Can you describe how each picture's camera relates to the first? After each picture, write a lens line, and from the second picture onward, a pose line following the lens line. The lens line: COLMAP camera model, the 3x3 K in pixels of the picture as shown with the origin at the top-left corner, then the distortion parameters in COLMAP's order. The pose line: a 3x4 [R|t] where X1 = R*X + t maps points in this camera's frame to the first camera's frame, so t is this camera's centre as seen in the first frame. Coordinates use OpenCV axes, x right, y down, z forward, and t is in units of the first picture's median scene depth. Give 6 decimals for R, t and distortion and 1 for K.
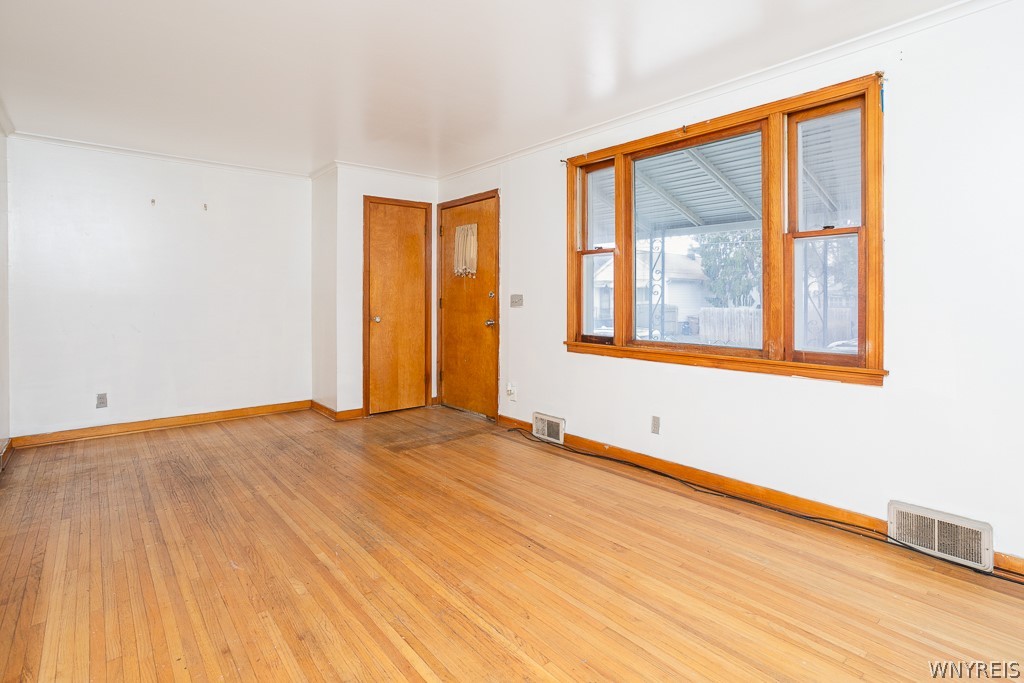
lens RADIAL K [[517.6, 0, 518.1], [0, 517.6, 300.1], [0, 0, 1]] dist [-0.065943, 0.033863]
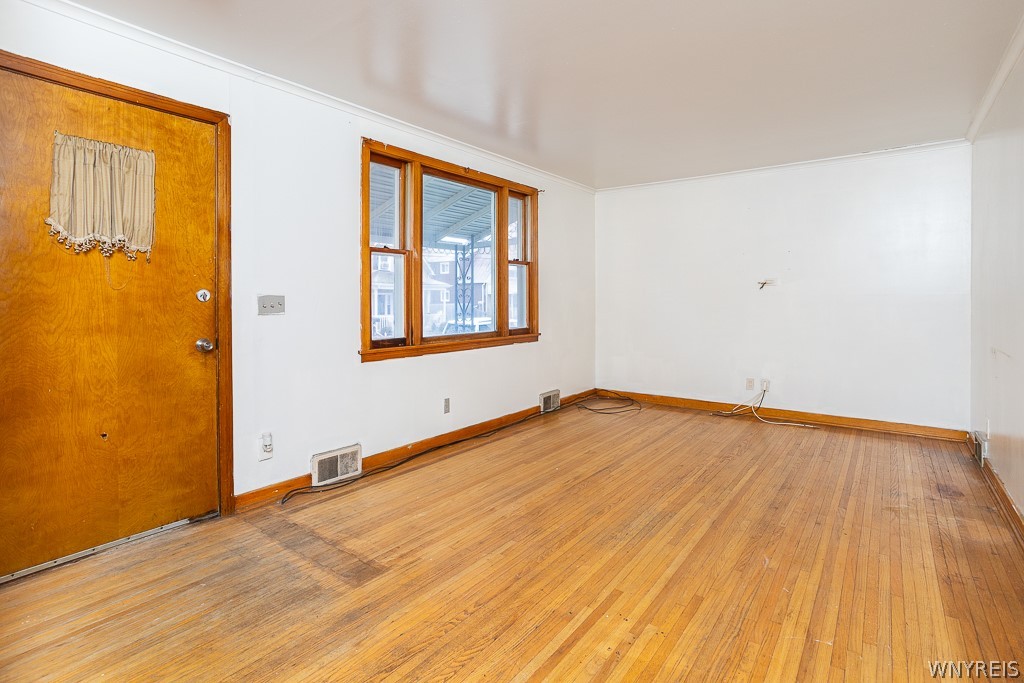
lens RADIAL K [[517.6, 0, 518.1], [0, 517.6, 300.1], [0, 0, 1]] dist [-0.065943, 0.033863]
pose [[-0.232979, -0.001906, 0.972480, -0.712633], [0.011481, 0.999923, 0.004710, -0.003989], [-0.972414, 0.012263, -0.232939, 0.854028]]
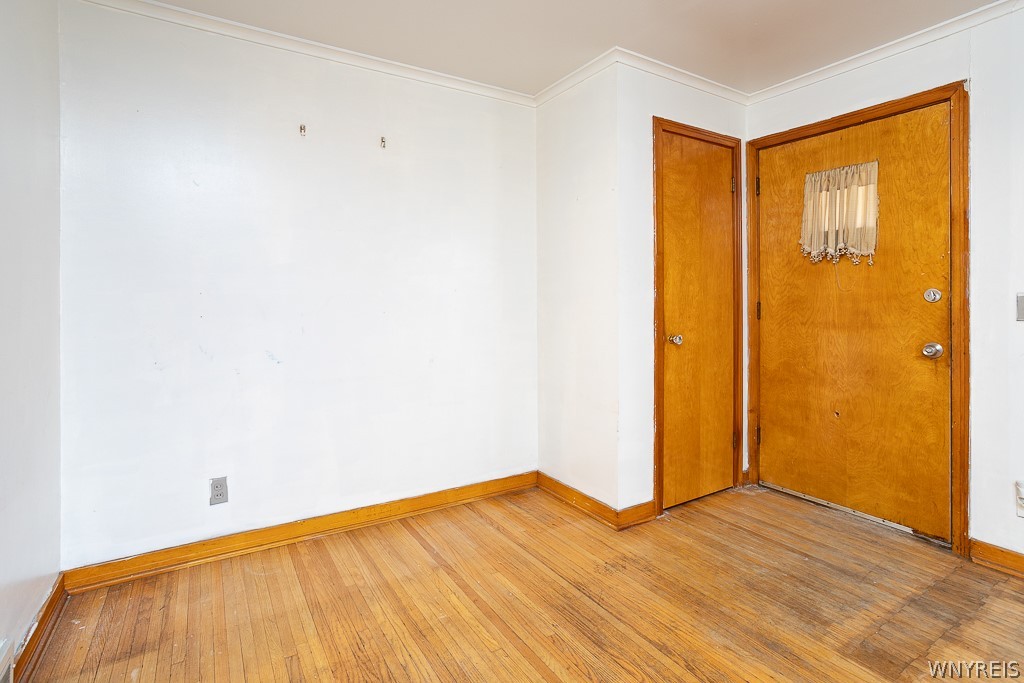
lens RADIAL K [[517.6, 0, 518.1], [0, 517.6, 300.1], [0, 0, 1]] dist [-0.065943, 0.033863]
pose [[0.989591, 0.000211, -0.143911, -0.414201], [-0.000716, 0.999994, -0.003455, -0.003856], [0.143909, 0.003522, 0.989585, 0.486538]]
